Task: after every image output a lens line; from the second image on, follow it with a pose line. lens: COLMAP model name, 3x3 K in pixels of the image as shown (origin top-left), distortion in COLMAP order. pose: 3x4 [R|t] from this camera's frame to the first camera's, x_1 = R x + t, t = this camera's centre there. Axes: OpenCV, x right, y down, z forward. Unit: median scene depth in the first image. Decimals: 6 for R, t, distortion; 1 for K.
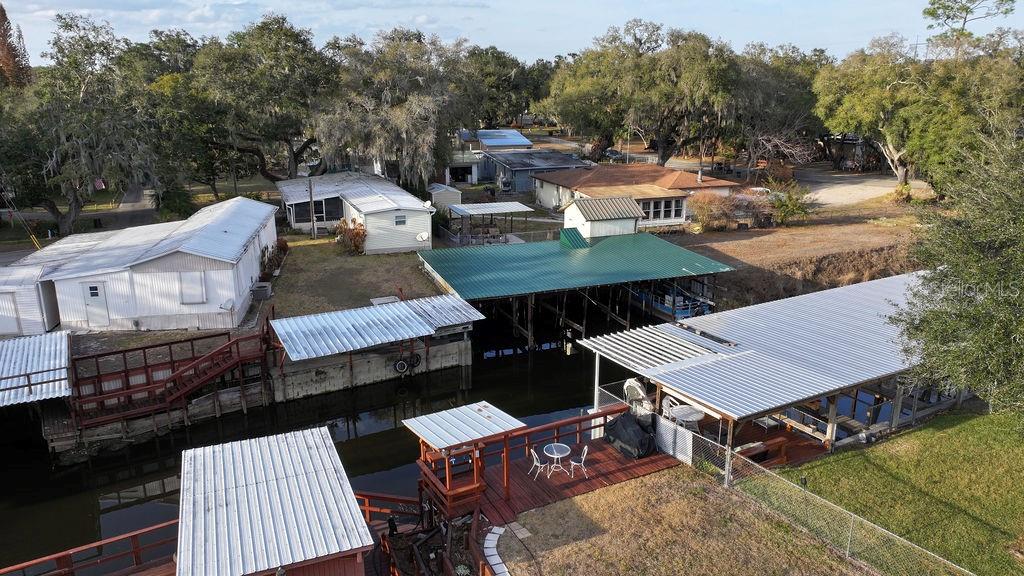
lens RADIAL K [[717.3, 0, 519.0], [0, 717.3, 286.4], [0, 0, 1]] dist [0.003215, 0.001374]
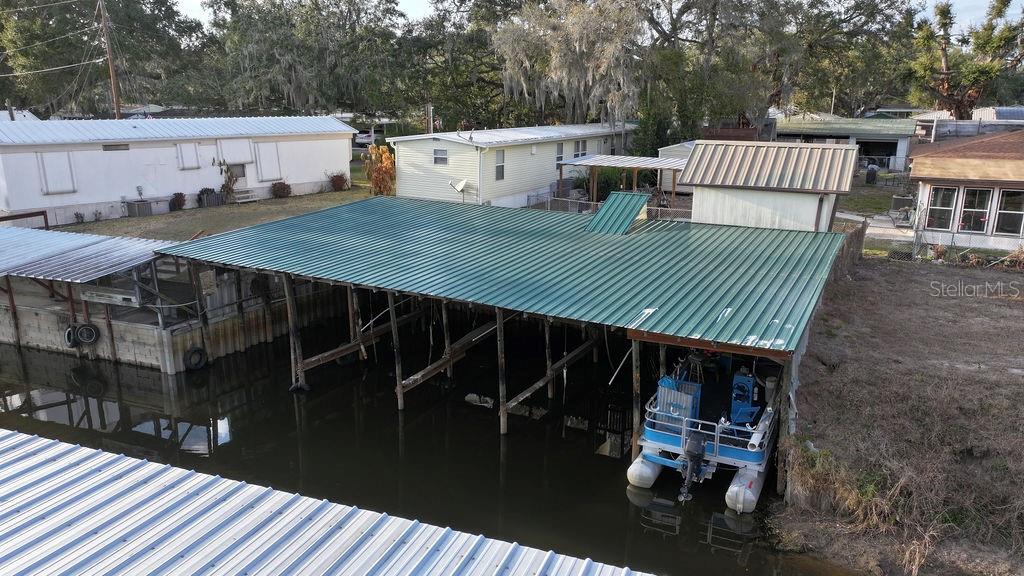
lens RADIAL K [[717.3, 0, 512.7], [0, 717.3, 287.9], [0, 0, 1]] dist [0.003215, 0.001374]
pose [[0.624203, 0.190542, -0.757671, 0.524838], [-0.207745, 0.975369, 0.074139, -0.052539], [0.753135, 0.111125, 0.648412, 0.876785]]
